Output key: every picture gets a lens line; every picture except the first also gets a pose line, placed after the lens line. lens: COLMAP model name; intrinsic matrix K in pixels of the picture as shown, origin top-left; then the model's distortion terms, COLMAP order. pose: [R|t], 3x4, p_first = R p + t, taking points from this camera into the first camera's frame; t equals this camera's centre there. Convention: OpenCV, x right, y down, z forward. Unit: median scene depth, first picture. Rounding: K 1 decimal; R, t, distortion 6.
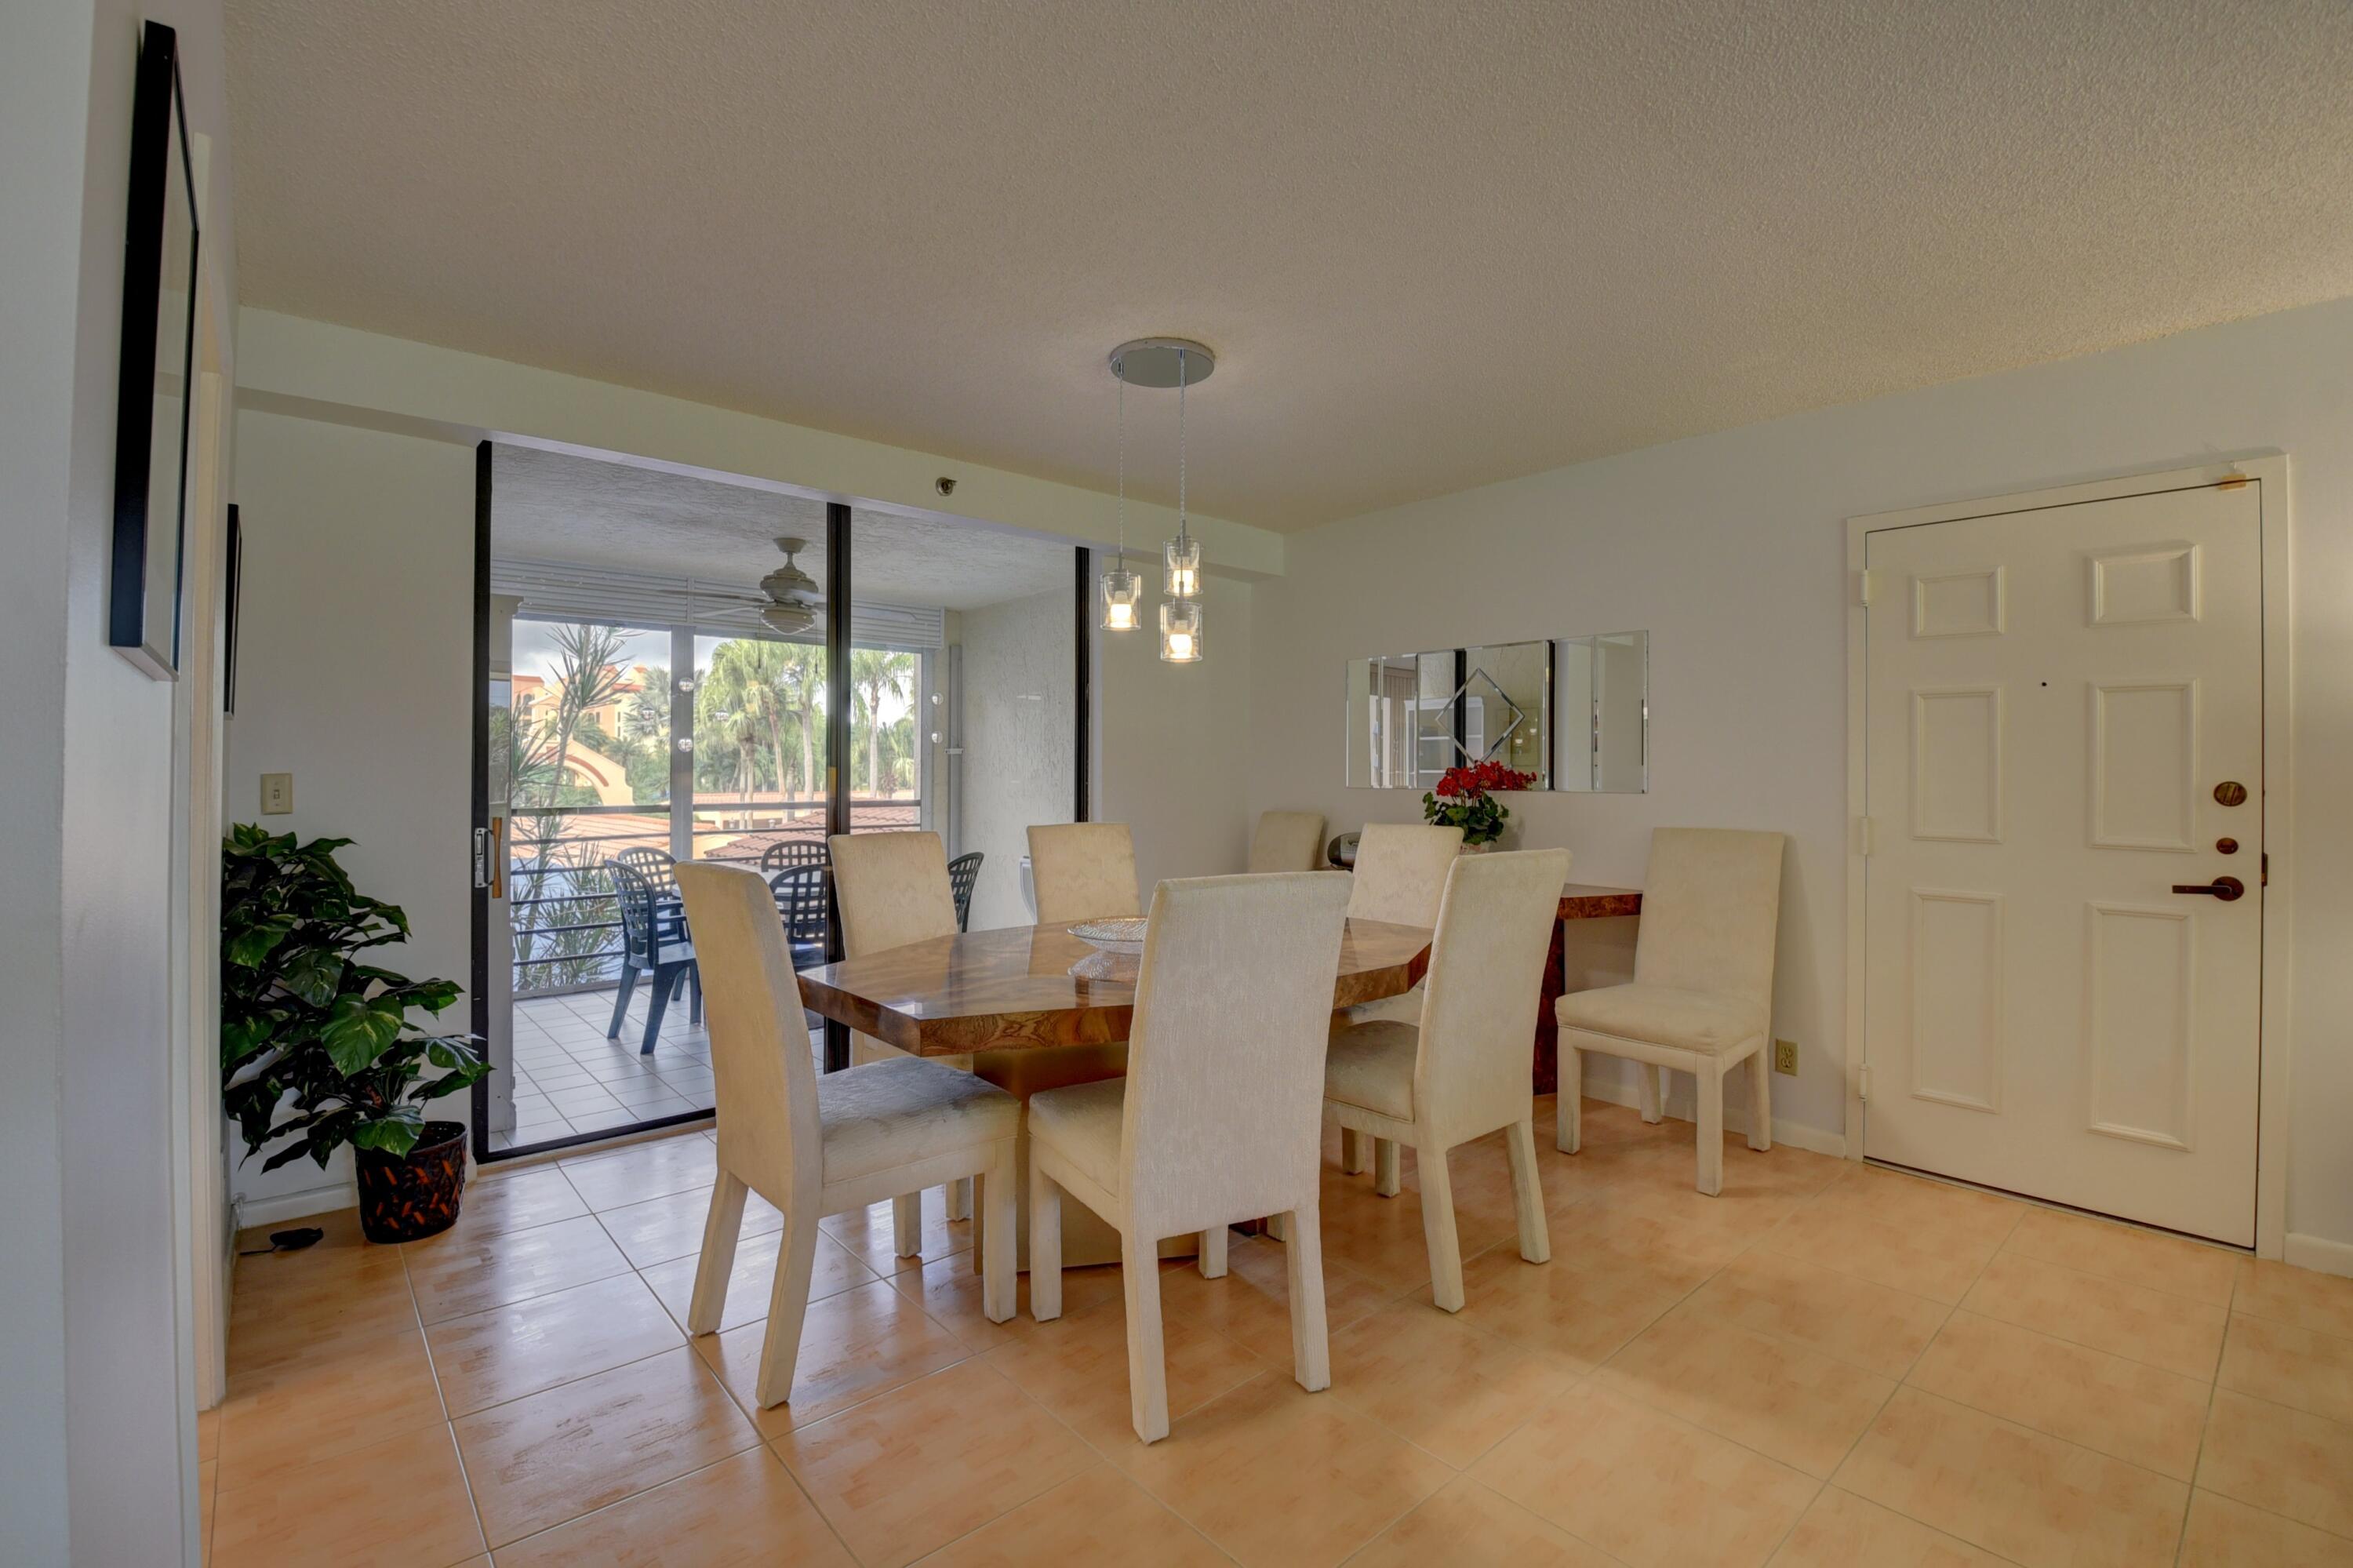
lens RADIAL K [[1044.0, 0, 1191.2], [0, 1044.0, 770.9], [0, 0, 1]] dist [0.012760, -0.001233]
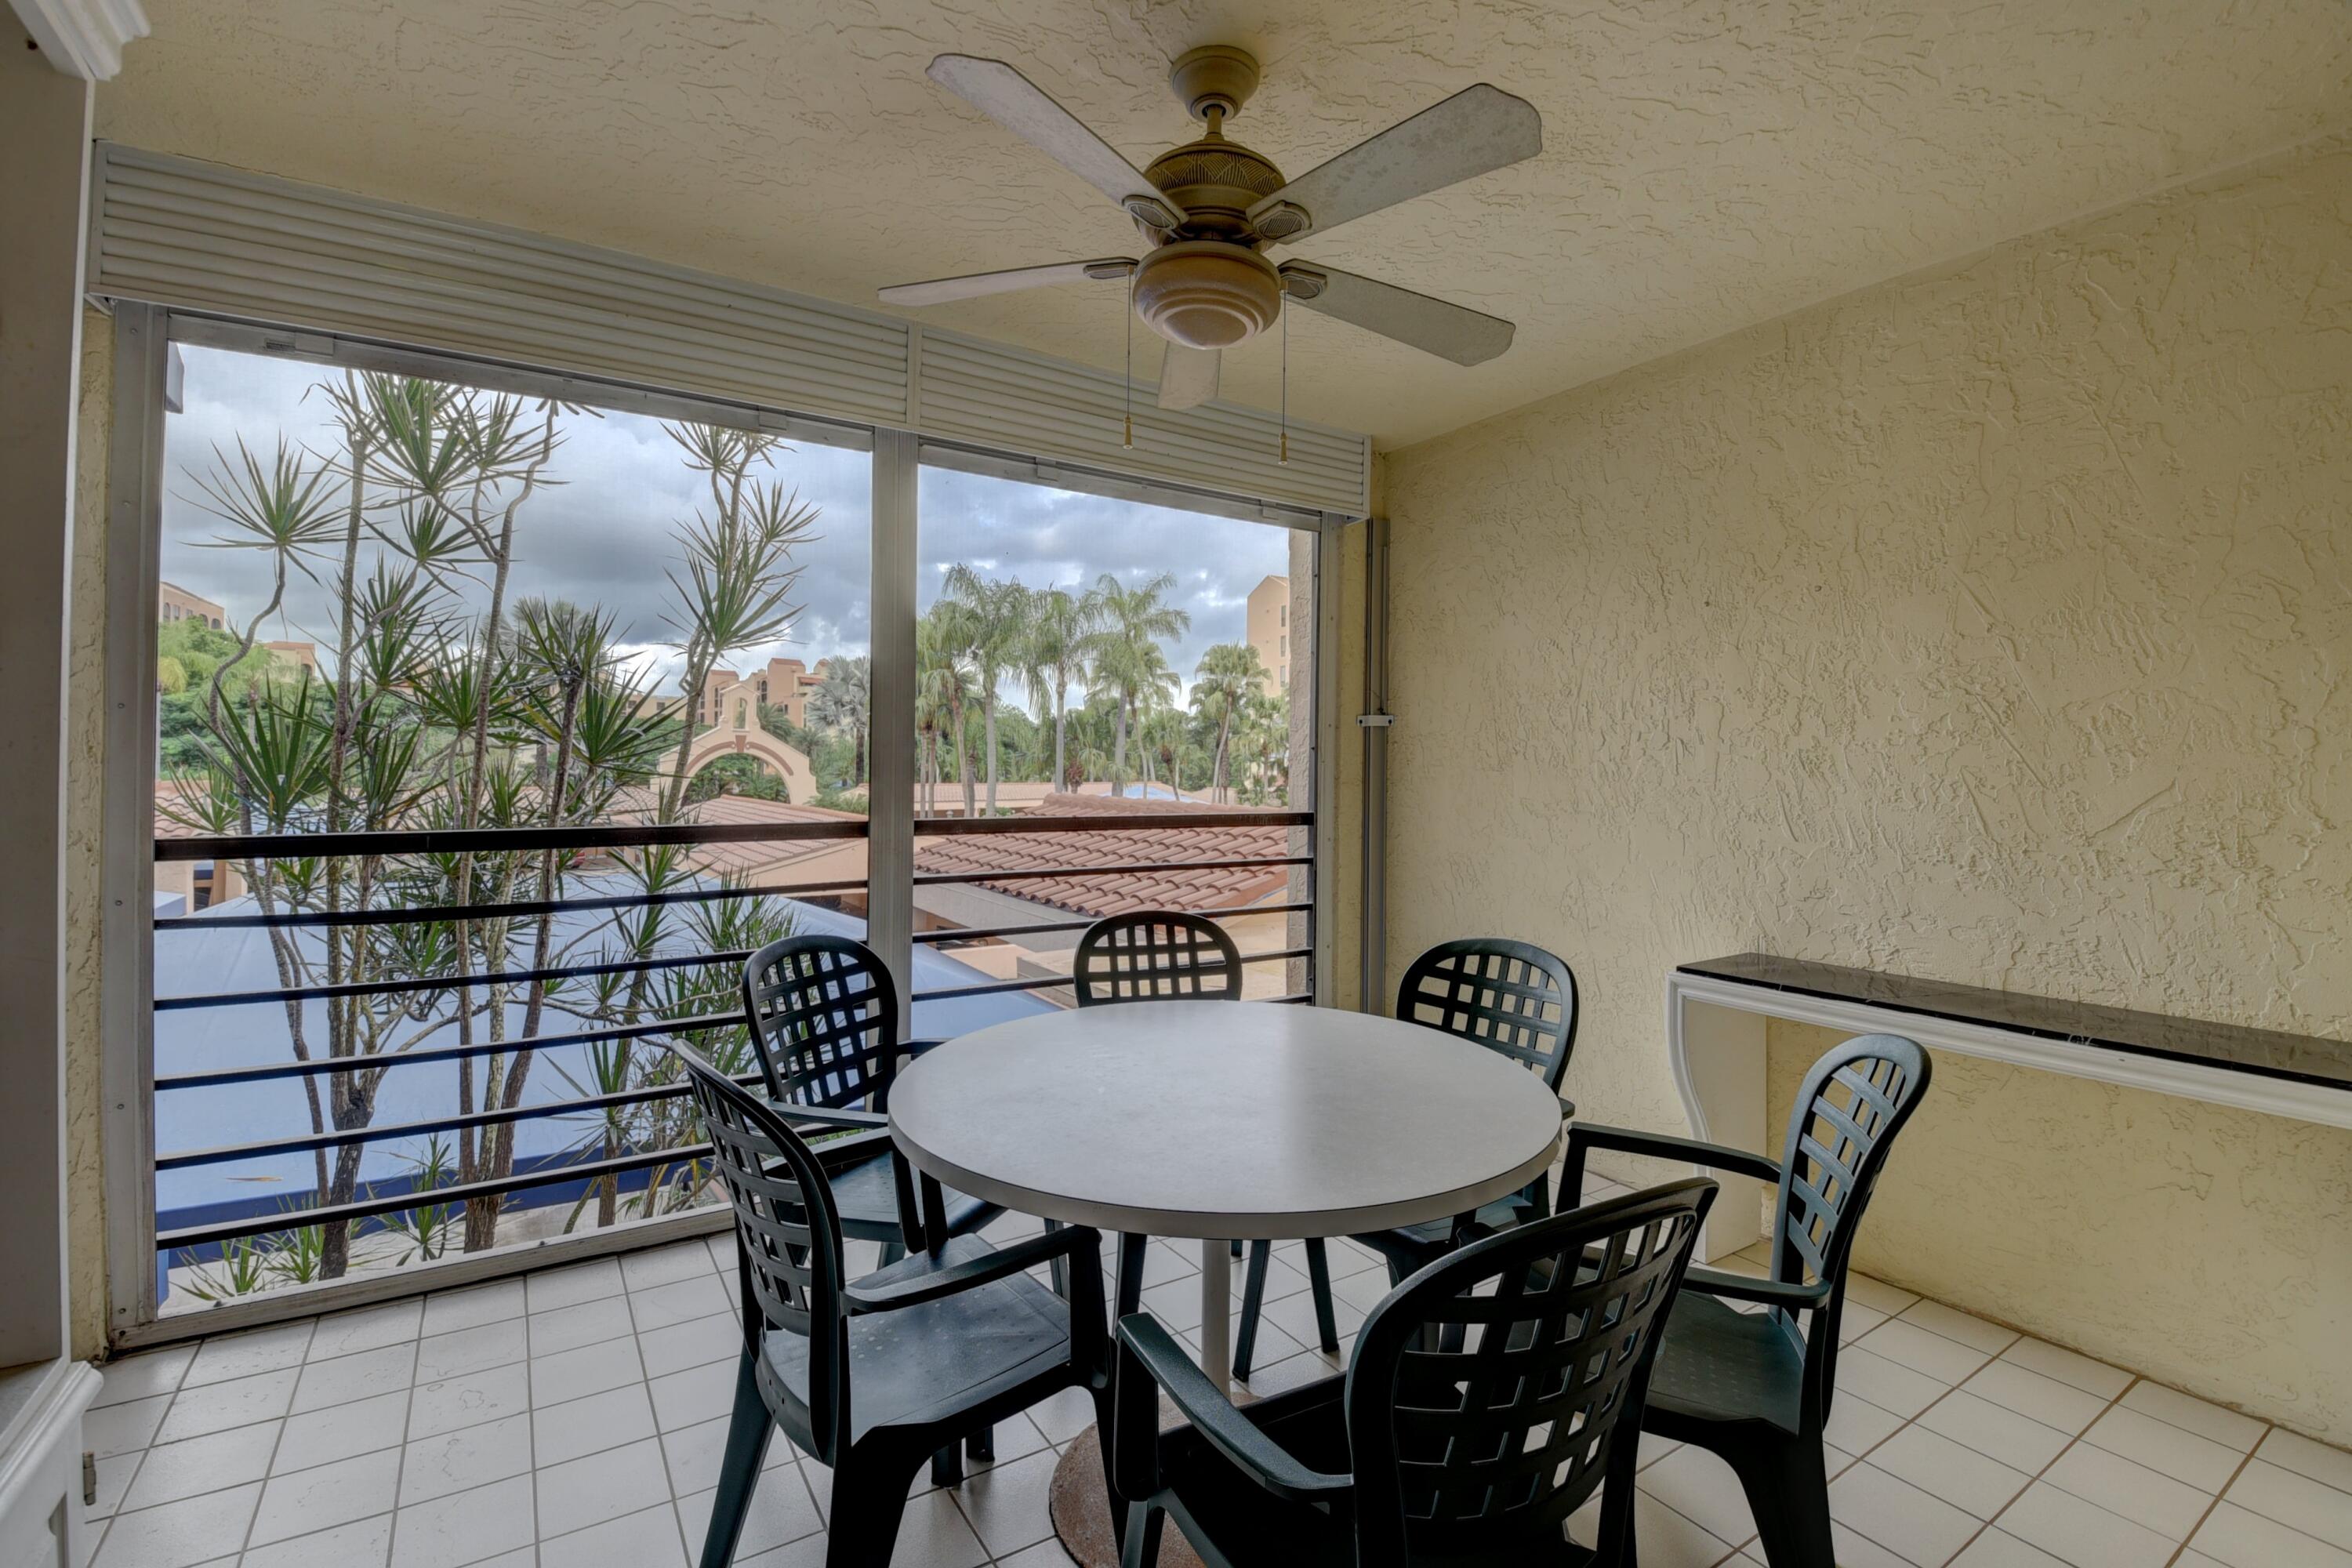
lens RADIAL K [[1043.5, 0, 1171.9], [0, 1043.5, 781.3], [0, 0, 1]] dist [0.012760, -0.001233]
pose [[0.986715, 0.018603, -0.161391, -0.235792], [-0.016595, 0.999767, 0.013780, 0.005643], [0.161610, -0.010919, 0.986794, 0.459174]]
